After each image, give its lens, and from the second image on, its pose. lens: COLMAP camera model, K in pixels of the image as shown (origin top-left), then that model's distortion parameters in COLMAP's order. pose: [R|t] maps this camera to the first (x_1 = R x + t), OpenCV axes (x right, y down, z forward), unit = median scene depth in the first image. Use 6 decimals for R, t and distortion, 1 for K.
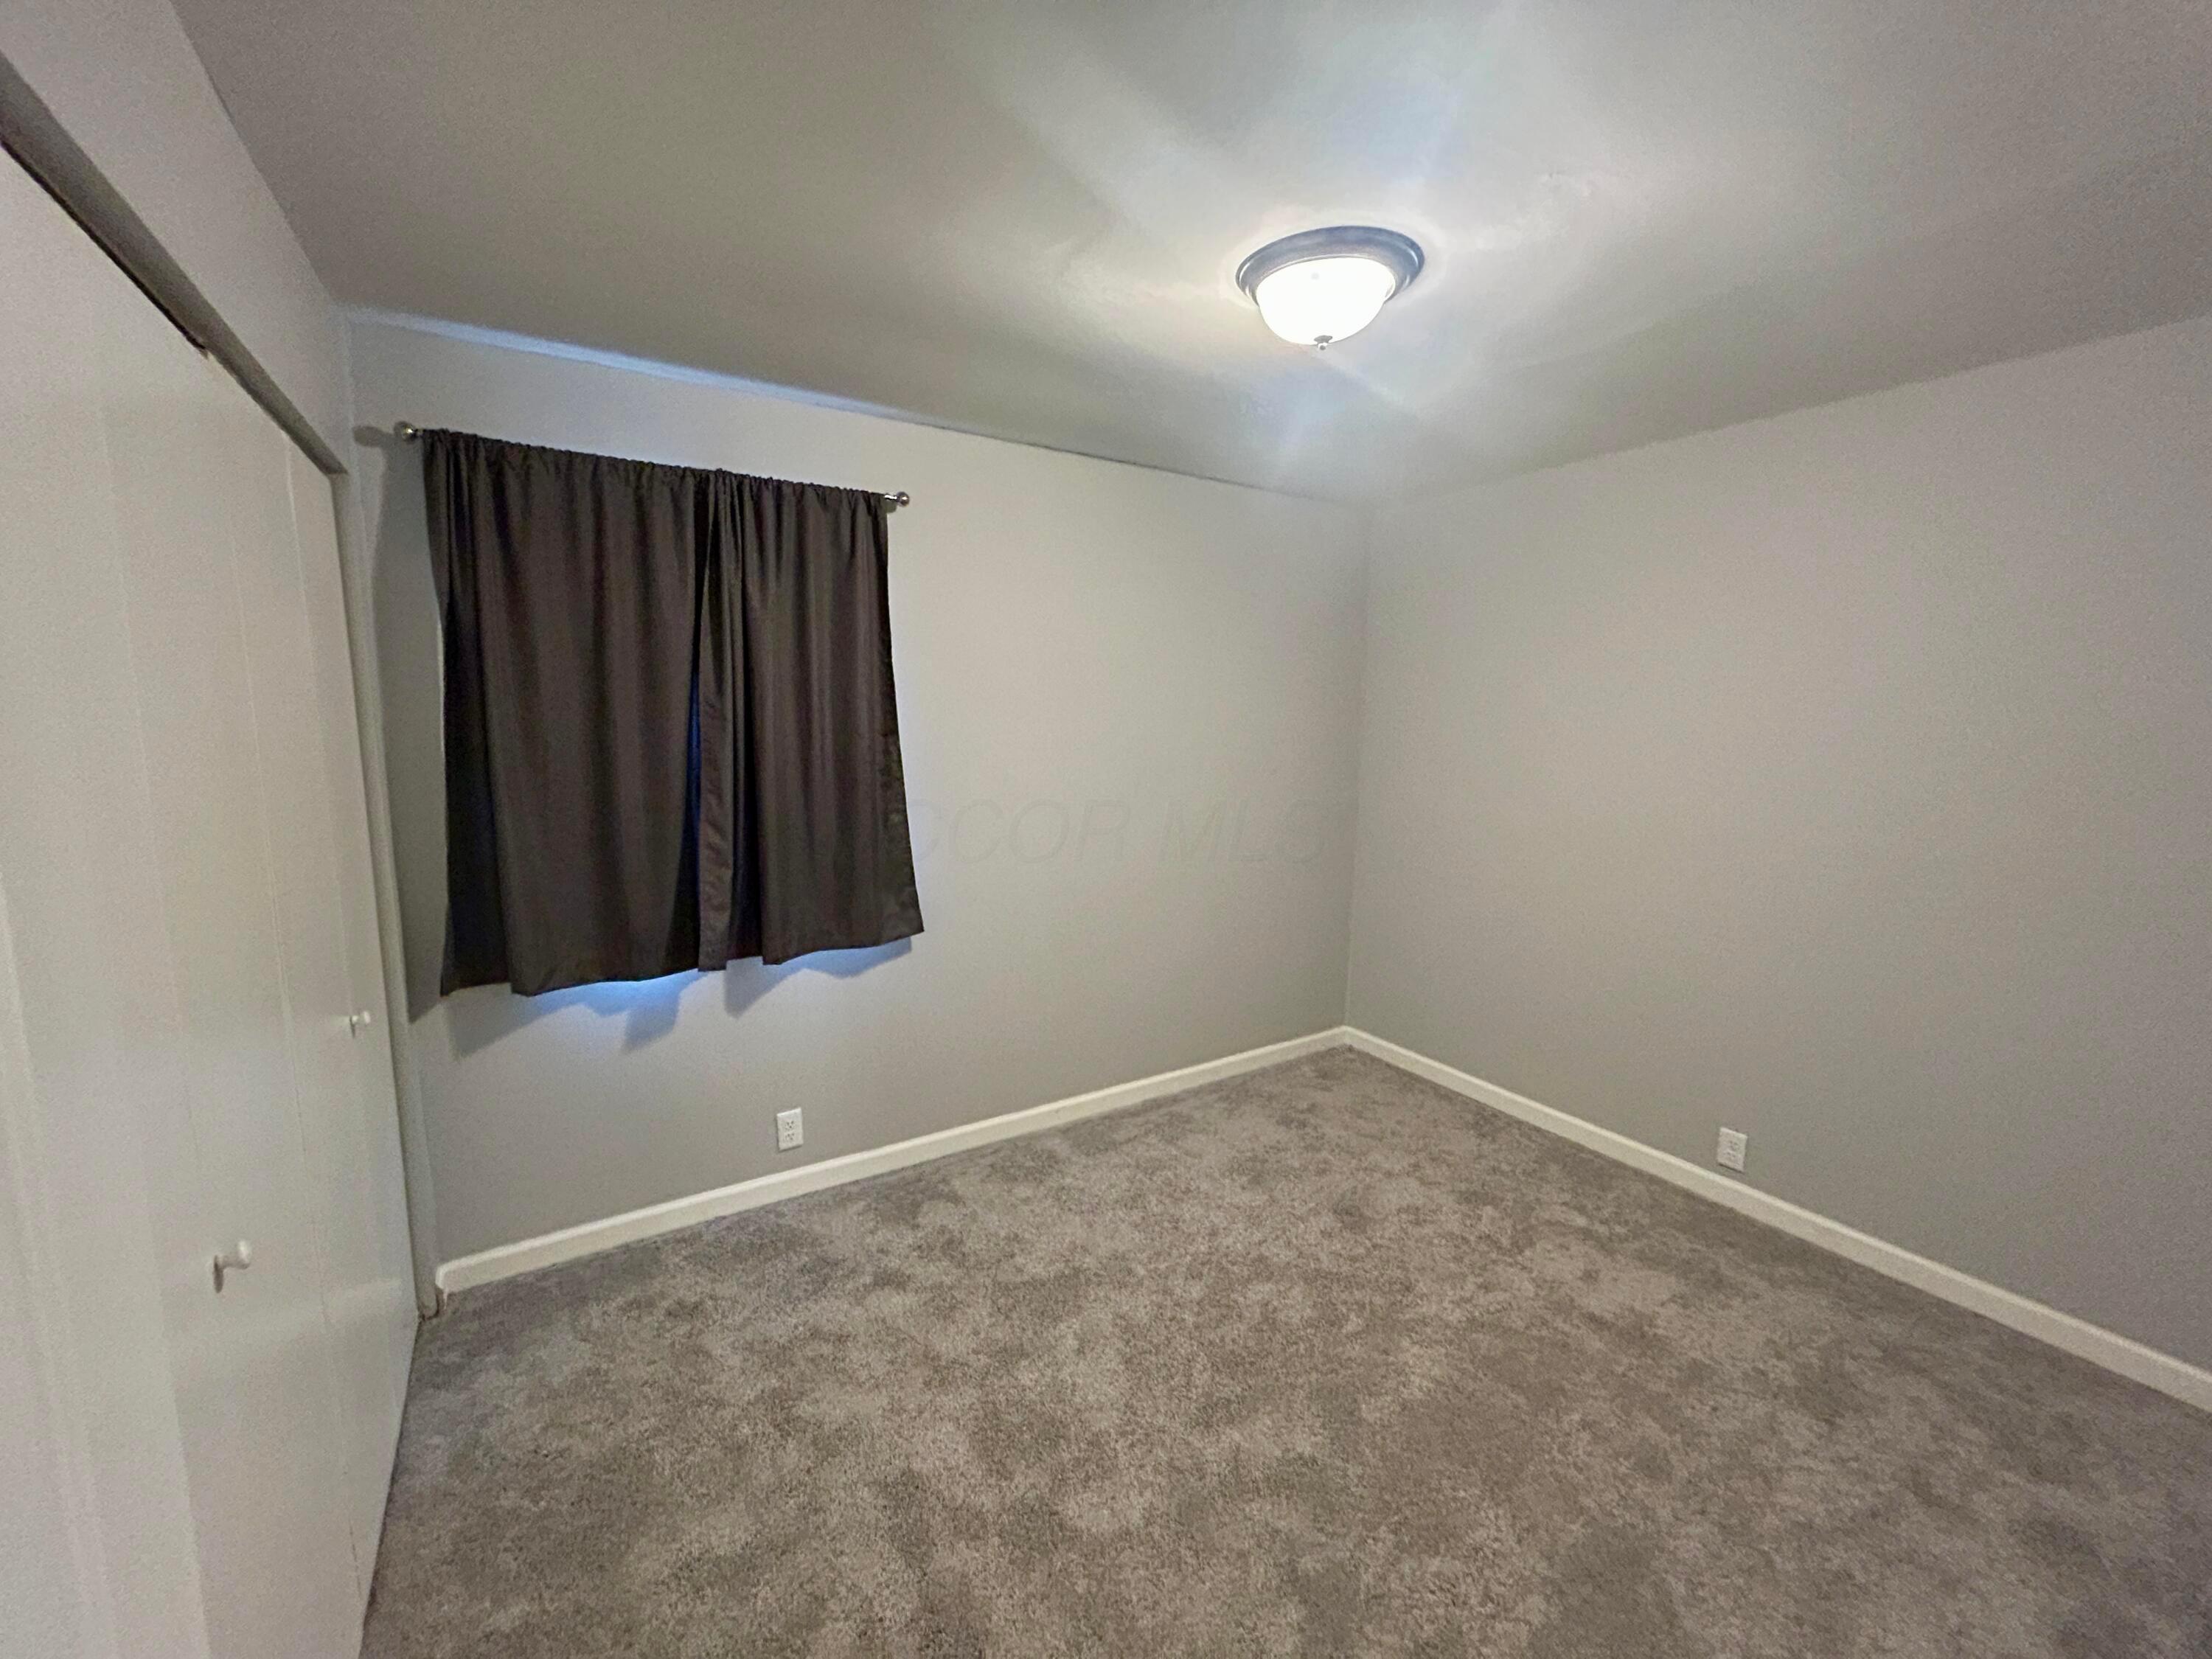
lens RADIAL K [[896.5, 0, 1105.0], [0, 896.5, 824.8], [0, 0, 1]] dist [-0.001934, -0.000200]
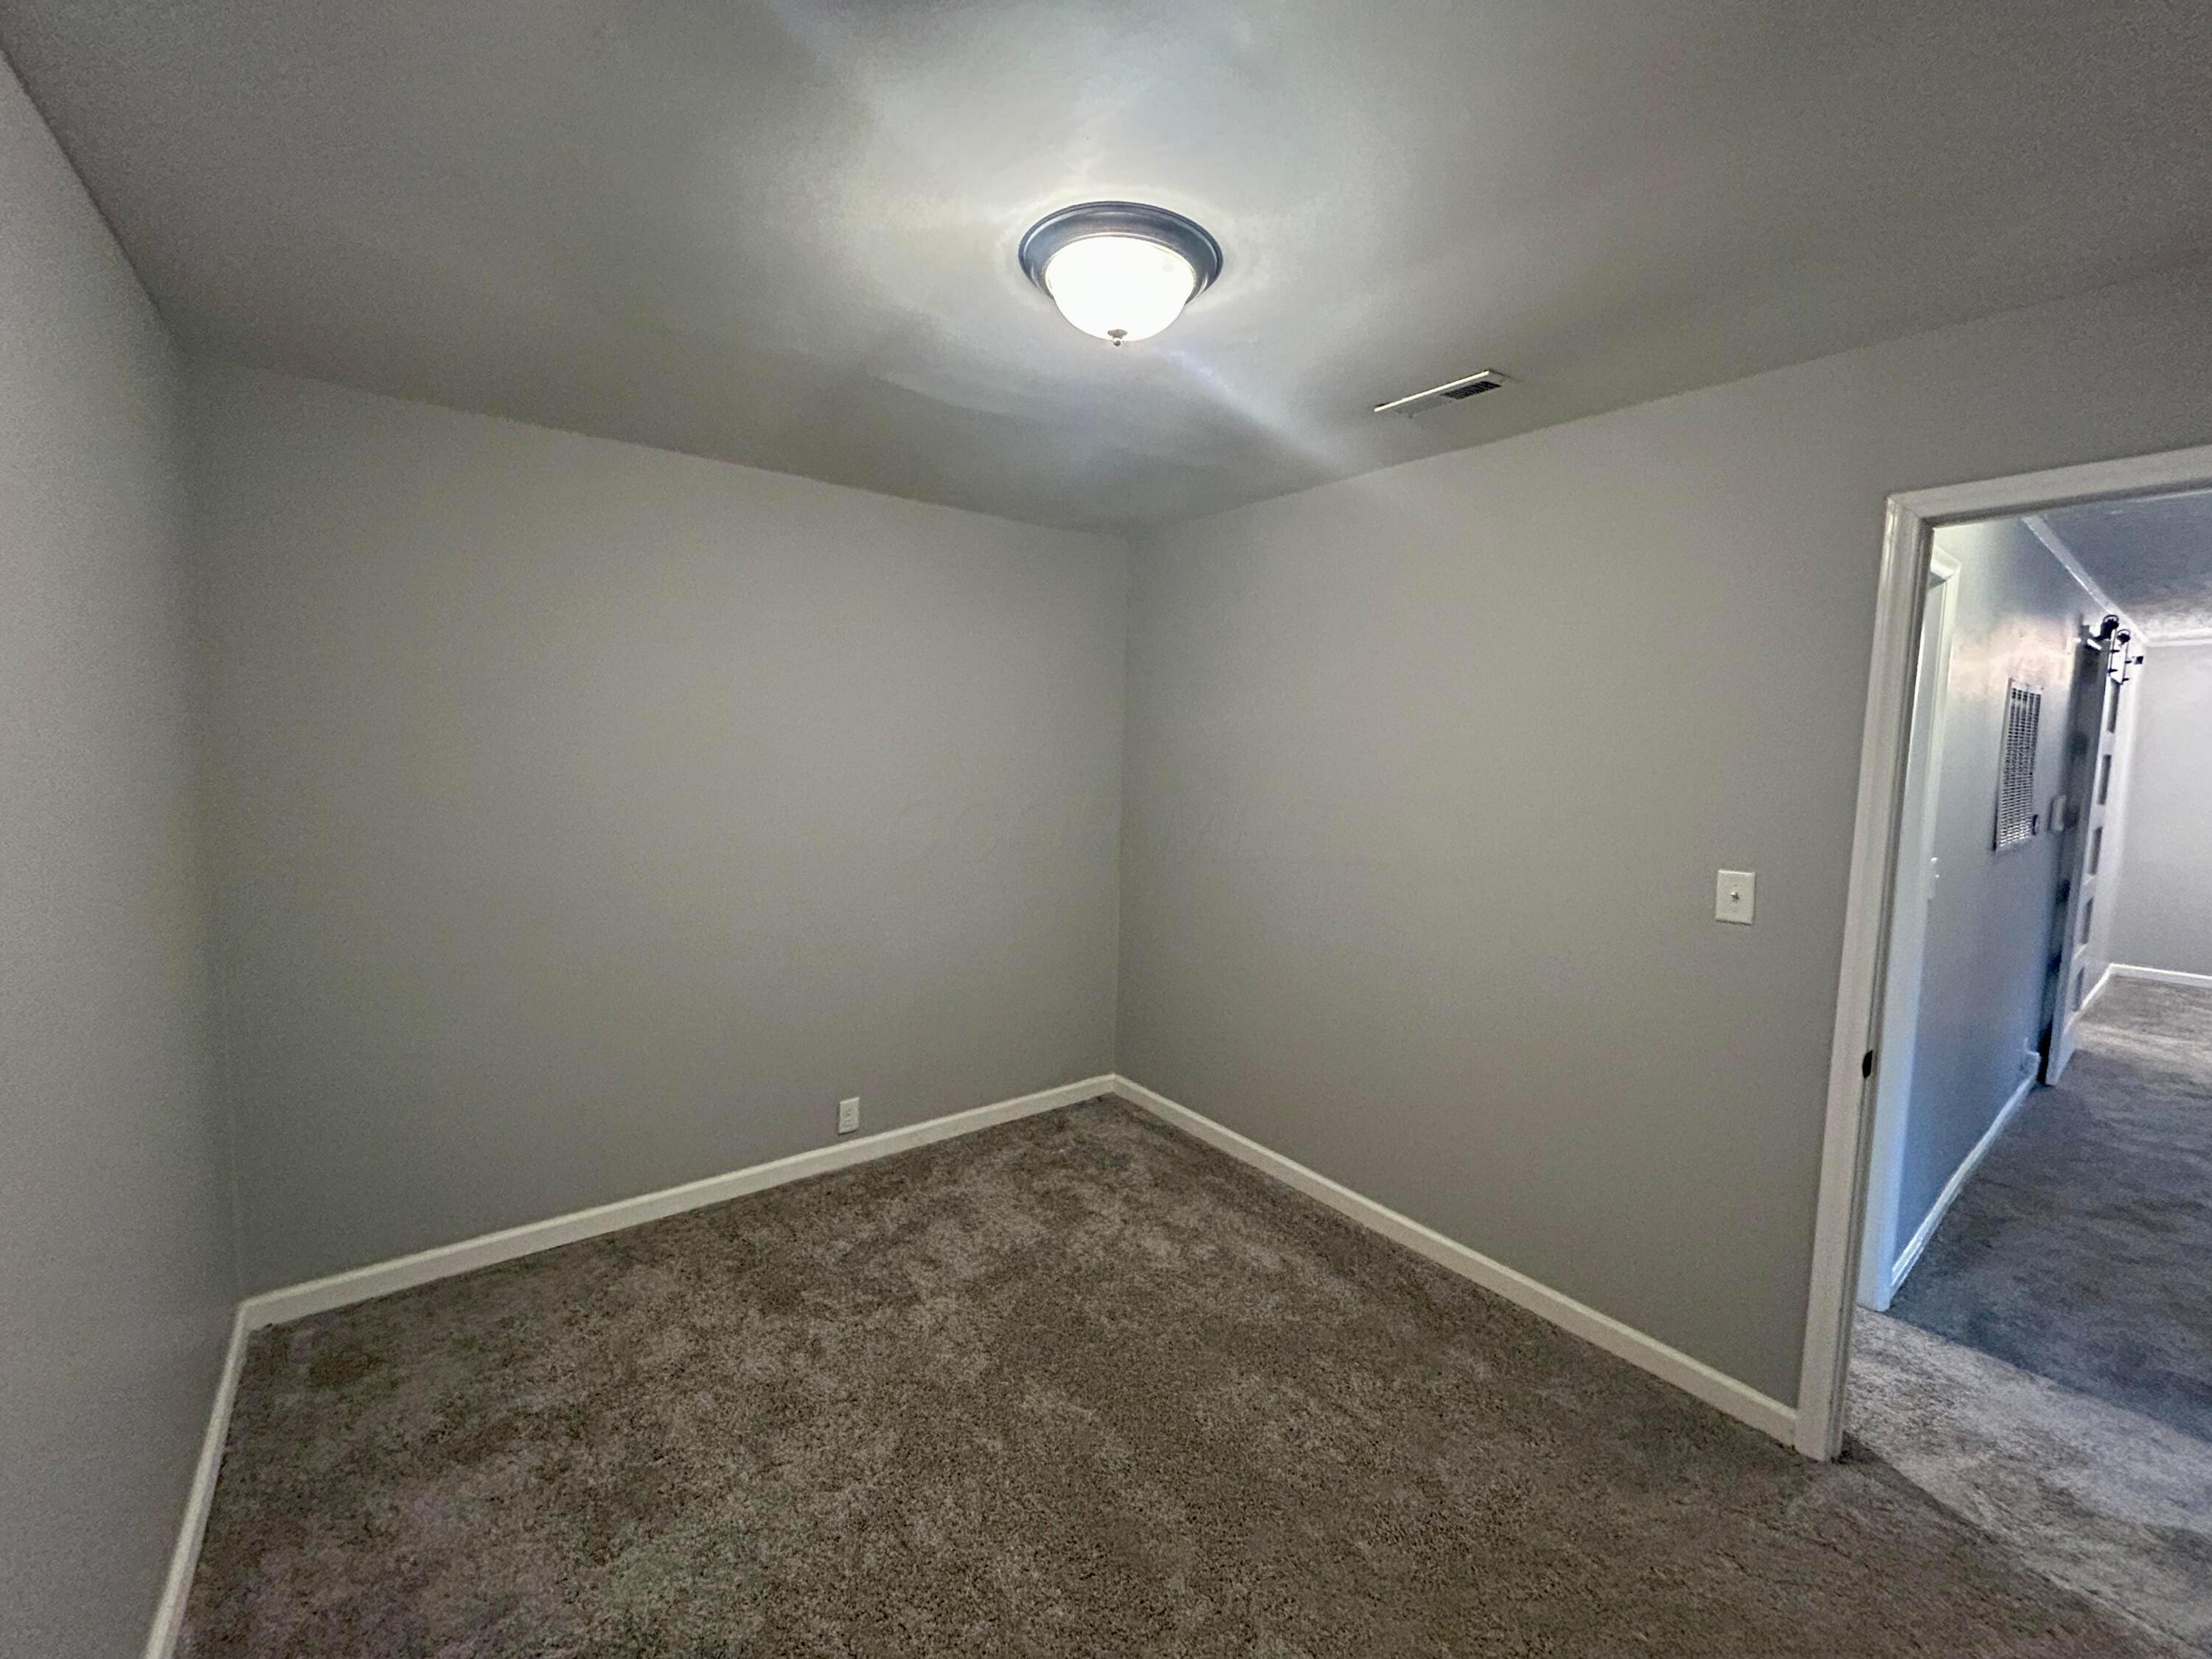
lens RADIAL K [[896.5, 0, 1106.0], [0, 896.5, 830.1], [0, 0, 1]] dist [-0.001934, -0.000200]
pose [[-0.099697, -0.102987, 0.989674, -0.371965], [0.109766, 0.987420, 0.113810, -0.077779], [-0.988945, 0.119979, -0.087138, 0.644382]]
